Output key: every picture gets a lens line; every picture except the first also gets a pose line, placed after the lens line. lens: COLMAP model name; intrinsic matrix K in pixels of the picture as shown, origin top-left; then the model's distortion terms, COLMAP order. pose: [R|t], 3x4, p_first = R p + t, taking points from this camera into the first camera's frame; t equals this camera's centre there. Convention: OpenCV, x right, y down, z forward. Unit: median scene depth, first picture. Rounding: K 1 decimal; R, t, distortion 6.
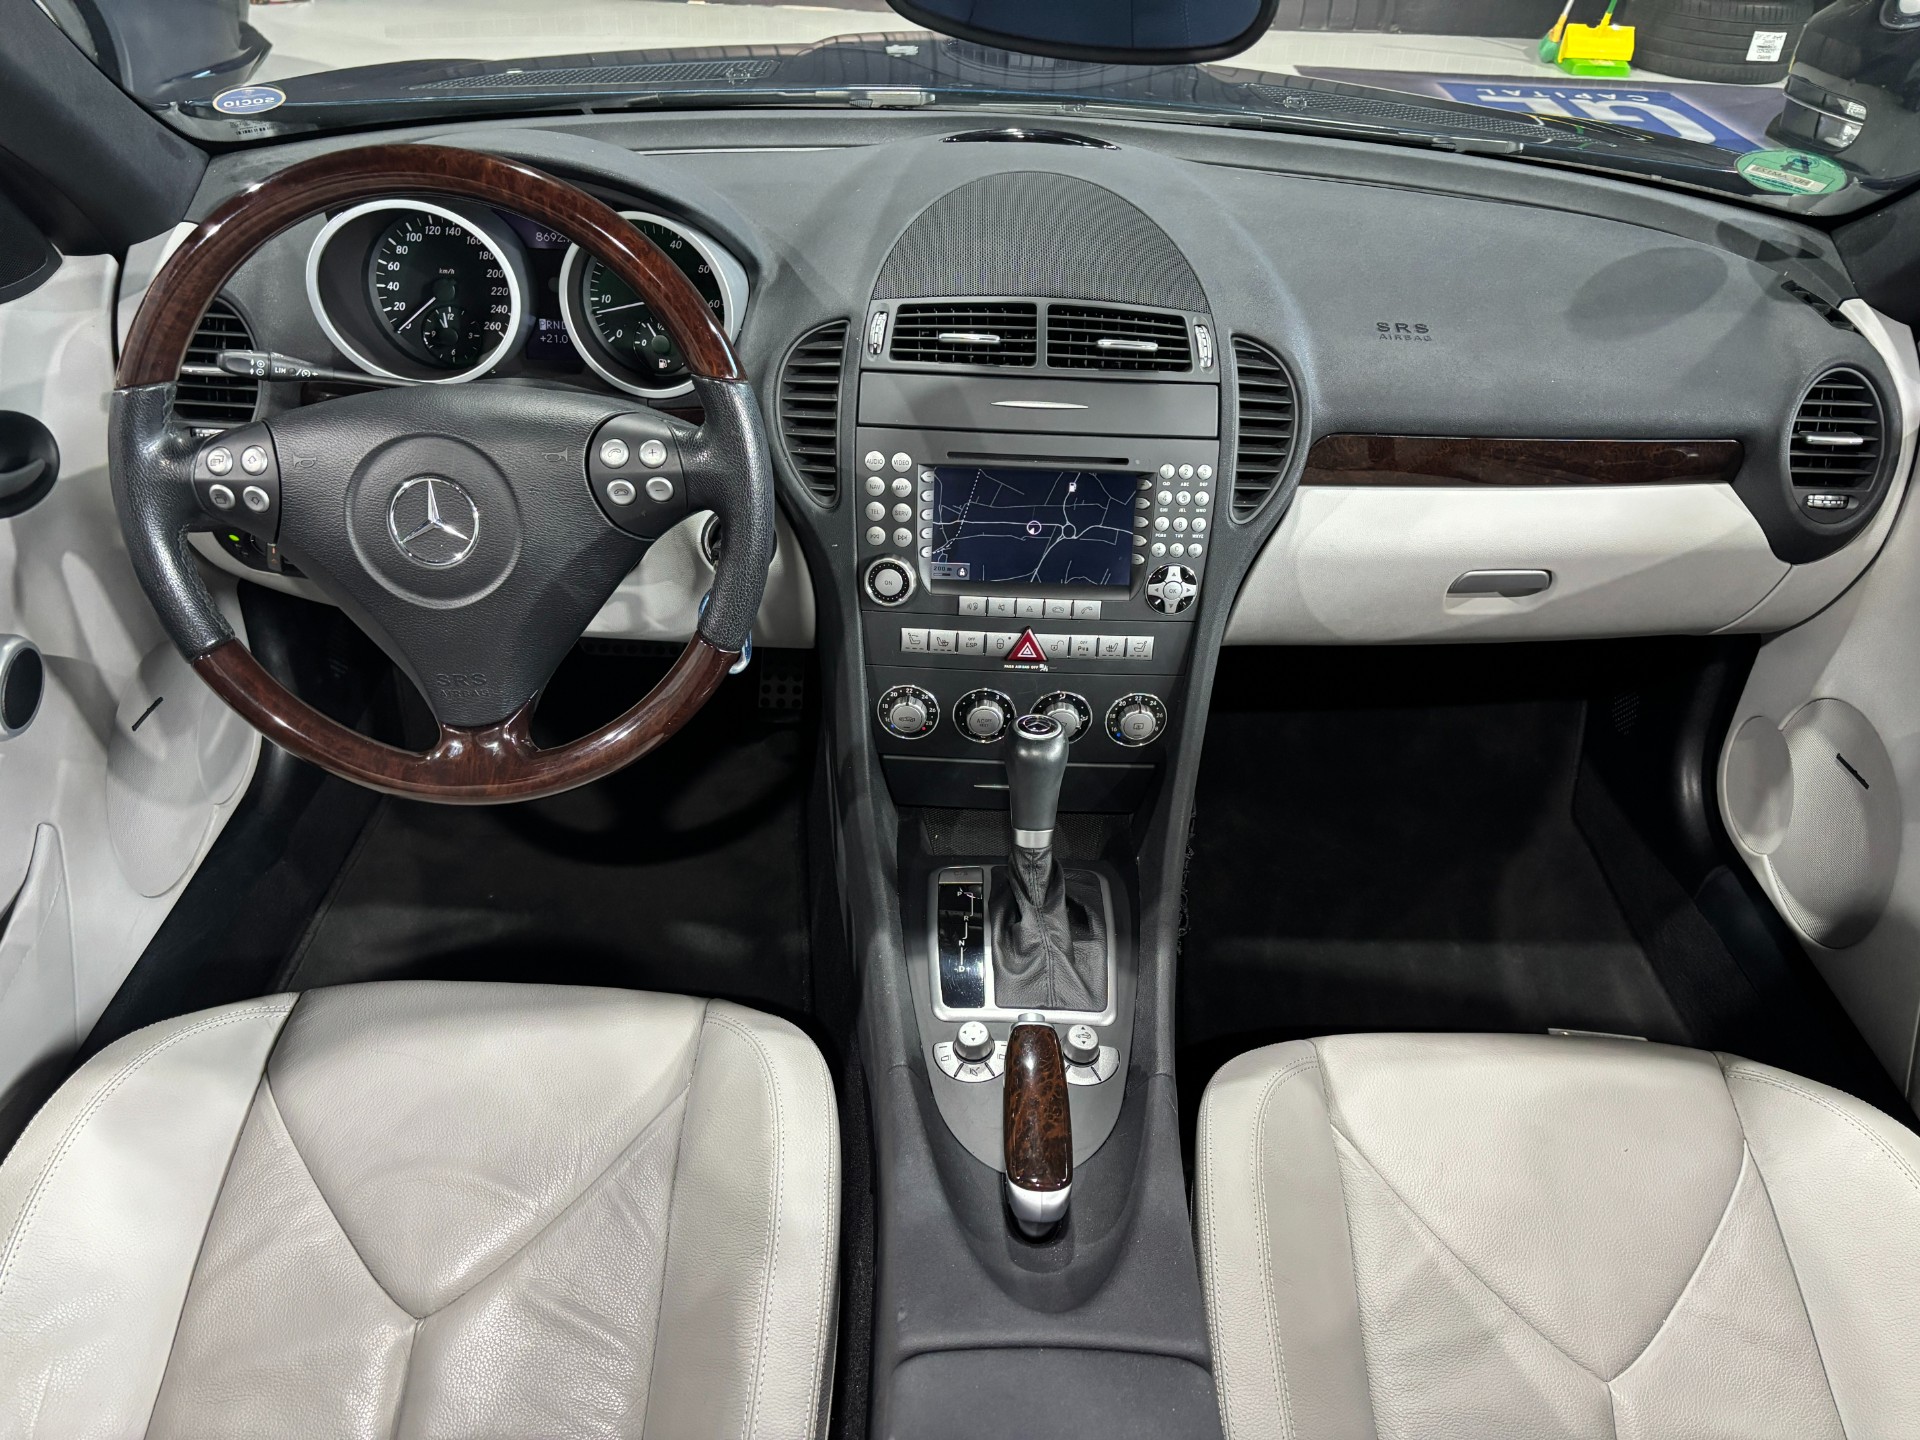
lens RADIAL K [[1431.6, 0, 960.0], [0, 1431.6, 720.0], [0, 0, 1]] dist [0.063673, -0.074733]
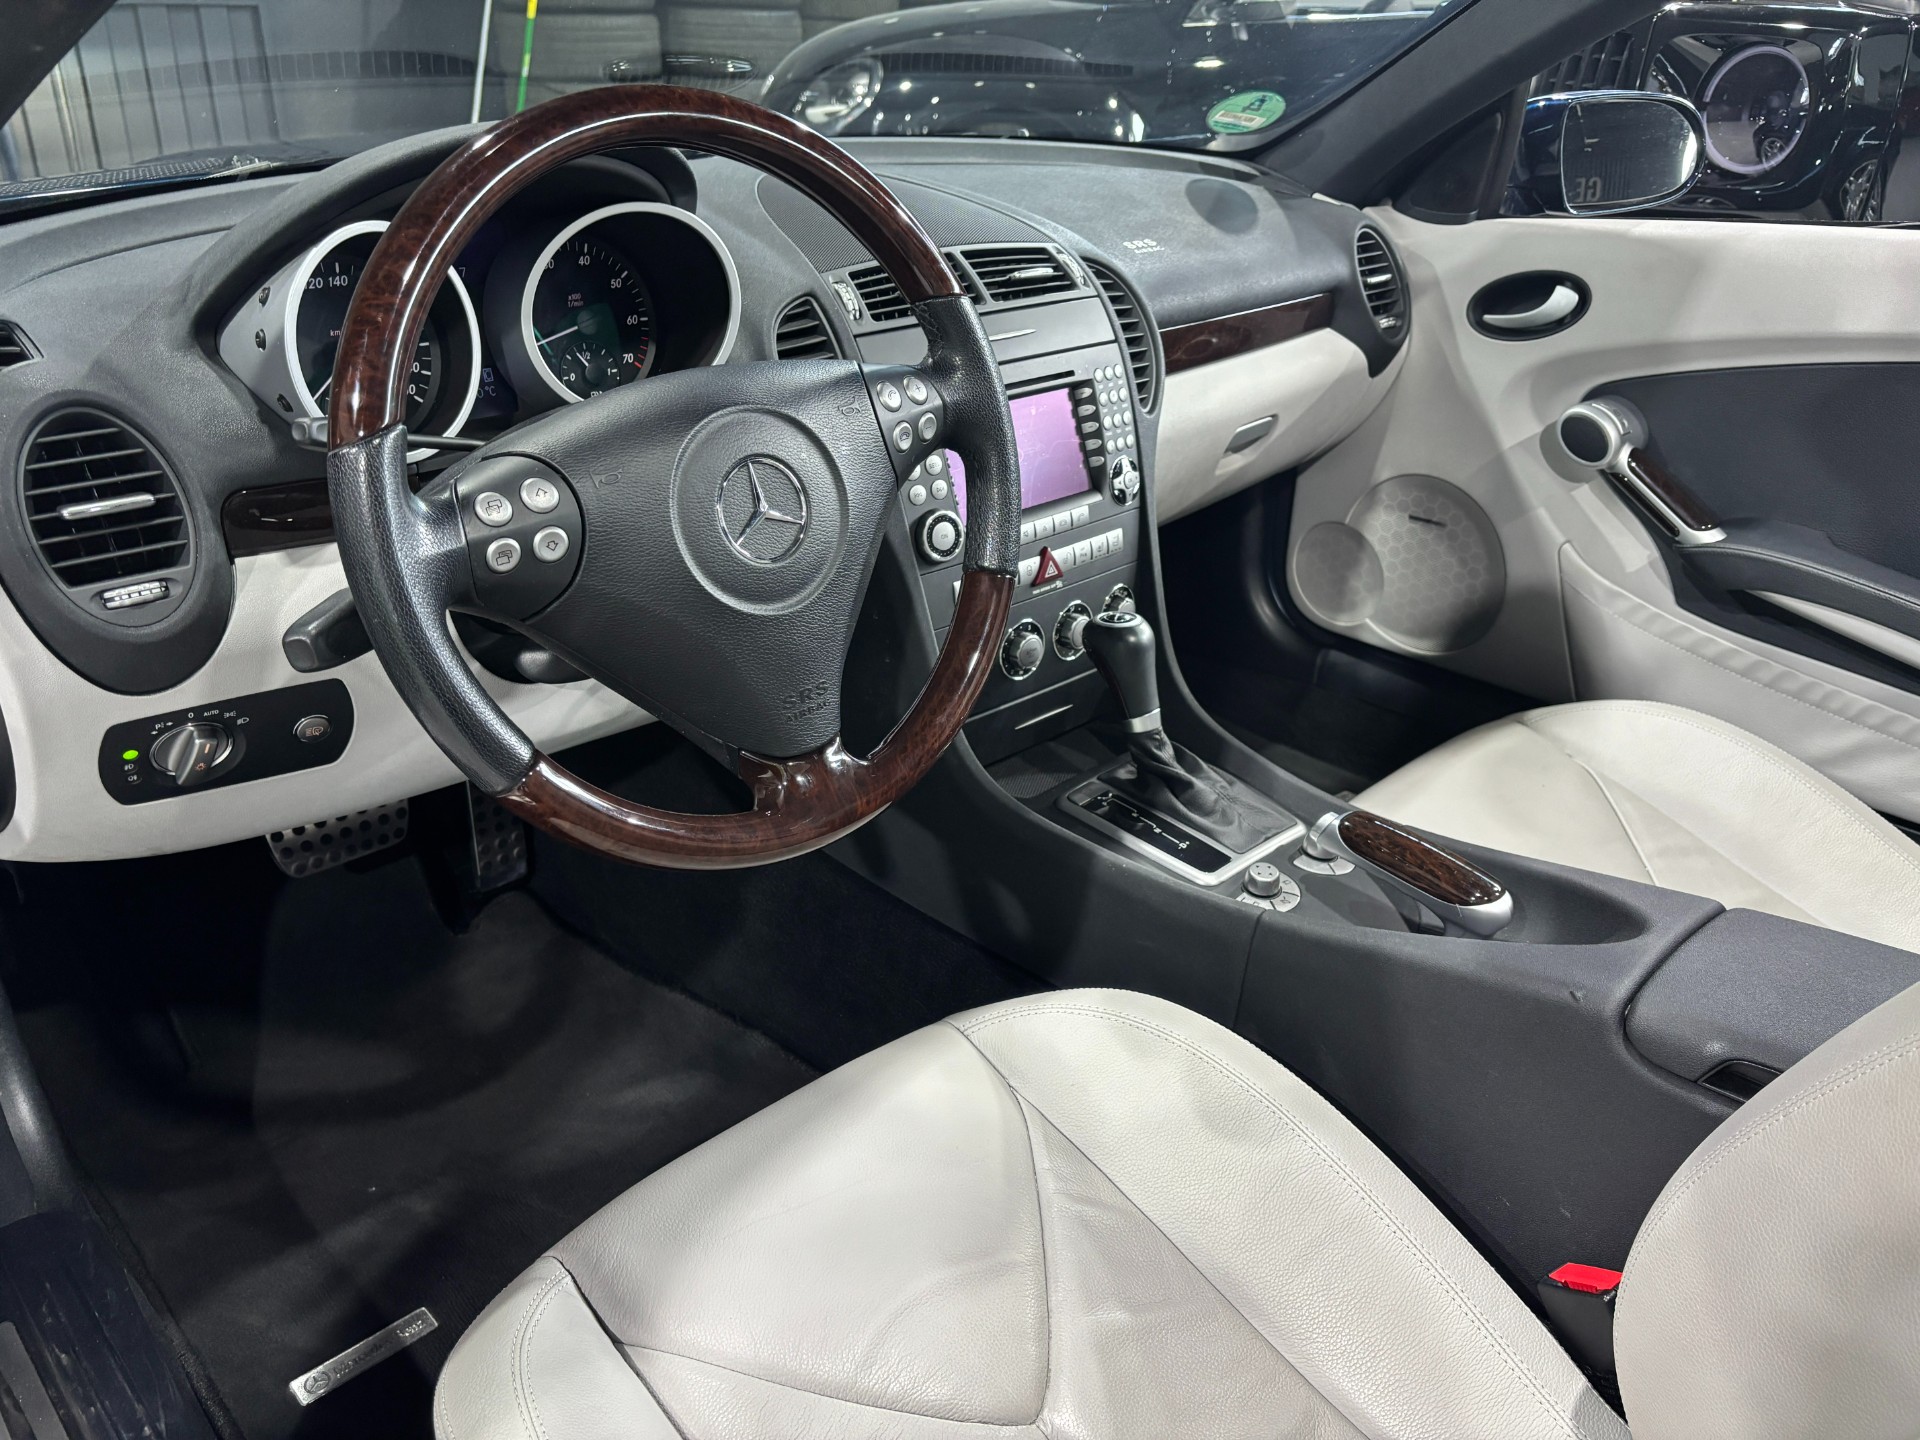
lens RADIAL K [[1431.6, 0, 960.0], [0, 1431.6, 720.0], [0, 0, 1]] dist [0.063673, -0.074733]
pose [[0.729636, -0.330323, 0.598763, -0.673208], [0.399339, 0.916605, 0.019045, 0.006221], [-0.555121, 0.225213, 0.800700, 0.226473]]
